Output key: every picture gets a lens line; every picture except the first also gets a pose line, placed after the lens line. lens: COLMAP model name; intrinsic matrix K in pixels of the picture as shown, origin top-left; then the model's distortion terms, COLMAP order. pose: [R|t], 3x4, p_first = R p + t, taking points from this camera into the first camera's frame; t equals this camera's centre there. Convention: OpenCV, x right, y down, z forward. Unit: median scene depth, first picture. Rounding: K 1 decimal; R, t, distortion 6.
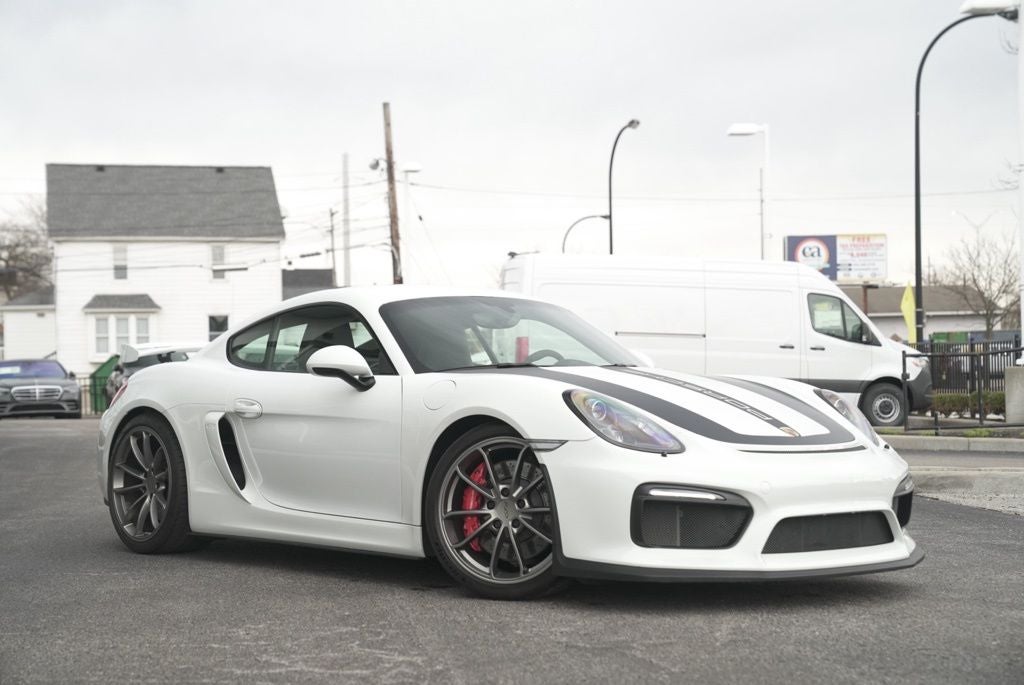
lens RADIAL K [[2056.6, 0, 458.7], [0, 2056.6, 342.6], [0, 0, 1]] dist [0.412824, 0.000000]
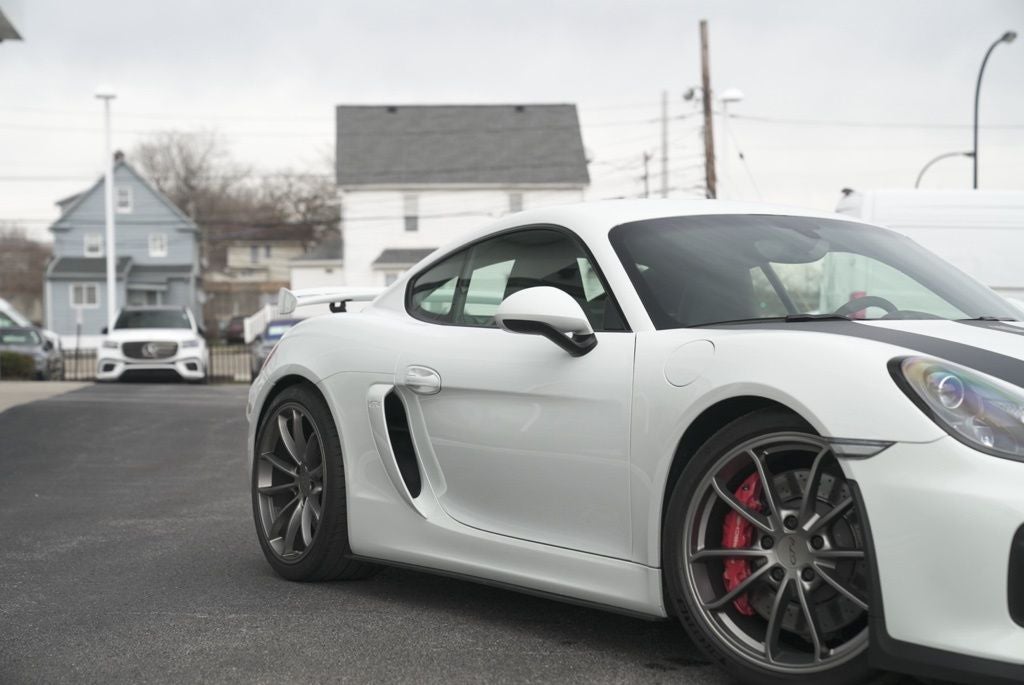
lens RADIAL K [[2056.6, 0, 511.0], [0, 2056.6, 347.4], [0, 0, 1]] dist [0.412824, 0.000000]
pose [[0.989786, 0.008834, -0.142286, 0.023787], [-0.006238, 0.999806, 0.018680, 0.008068], [0.142423, -0.017602, 0.989649, 0.323447]]
